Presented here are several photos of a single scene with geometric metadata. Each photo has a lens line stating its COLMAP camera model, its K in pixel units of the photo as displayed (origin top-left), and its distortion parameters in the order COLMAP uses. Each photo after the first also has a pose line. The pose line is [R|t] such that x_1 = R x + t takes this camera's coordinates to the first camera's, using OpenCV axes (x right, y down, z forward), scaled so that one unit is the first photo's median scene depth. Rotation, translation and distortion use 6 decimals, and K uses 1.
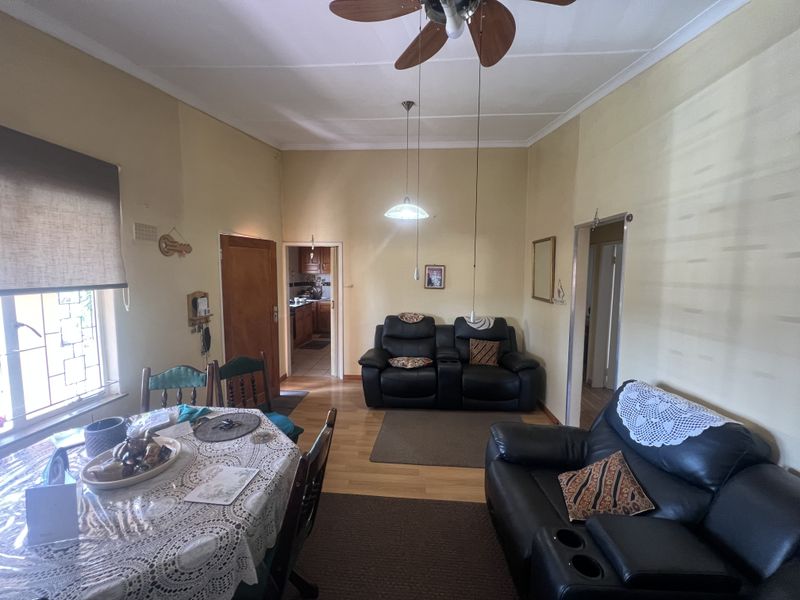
lens RADIAL K [[322.1, 0, 398.7], [0, 322.1, 296.0], [0, 0, 1]] dist [0.018990, -0.000119]
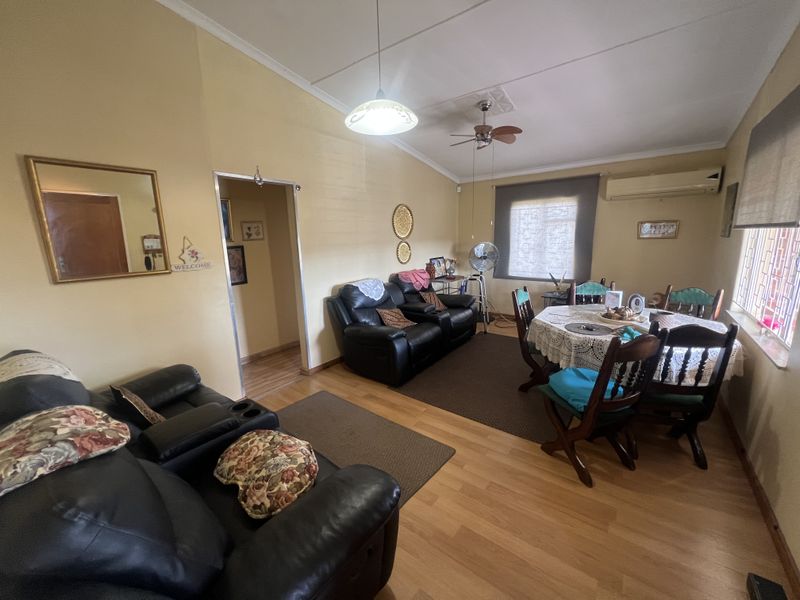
lens RADIAL K [[322.1, 0, 398.7], [0, 322.1, 296.0], [0, 0, 1]] dist [0.018990, -0.000119]
pose [[-0.833757, -0.088065, 0.545062, -0.415627], [0.064730, 0.964799, 0.254896, -0.103364], [-0.548323, 0.247804, -0.798708, 1.776490]]
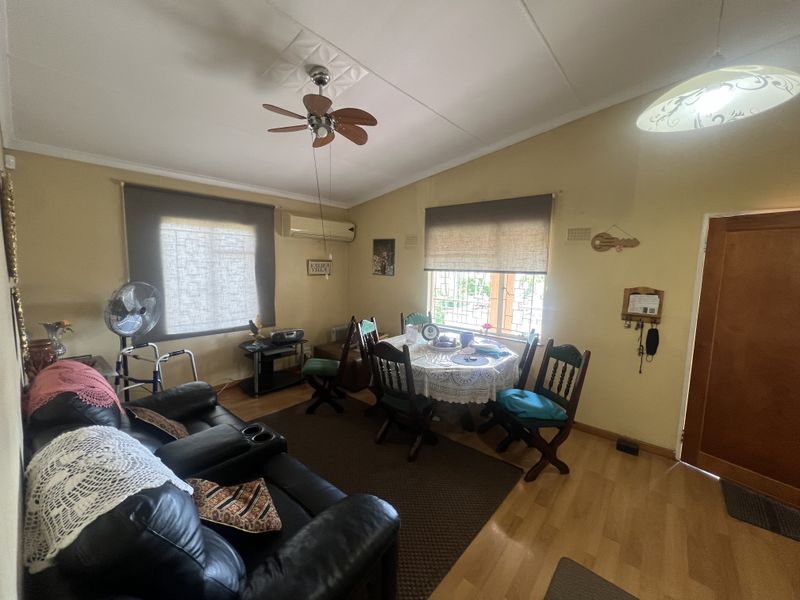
lens RADIAL K [[322.1, 0, 398.7], [0, 322.1, 296.0], [0, 0, 1]] dist [0.018990, -0.000119]
pose [[-0.595833, 0.068660, -0.800168, 0.639332], [-0.088626, 0.984632, 0.150483, -0.077751], [0.798203, 0.160578, -0.580592, 1.118153]]
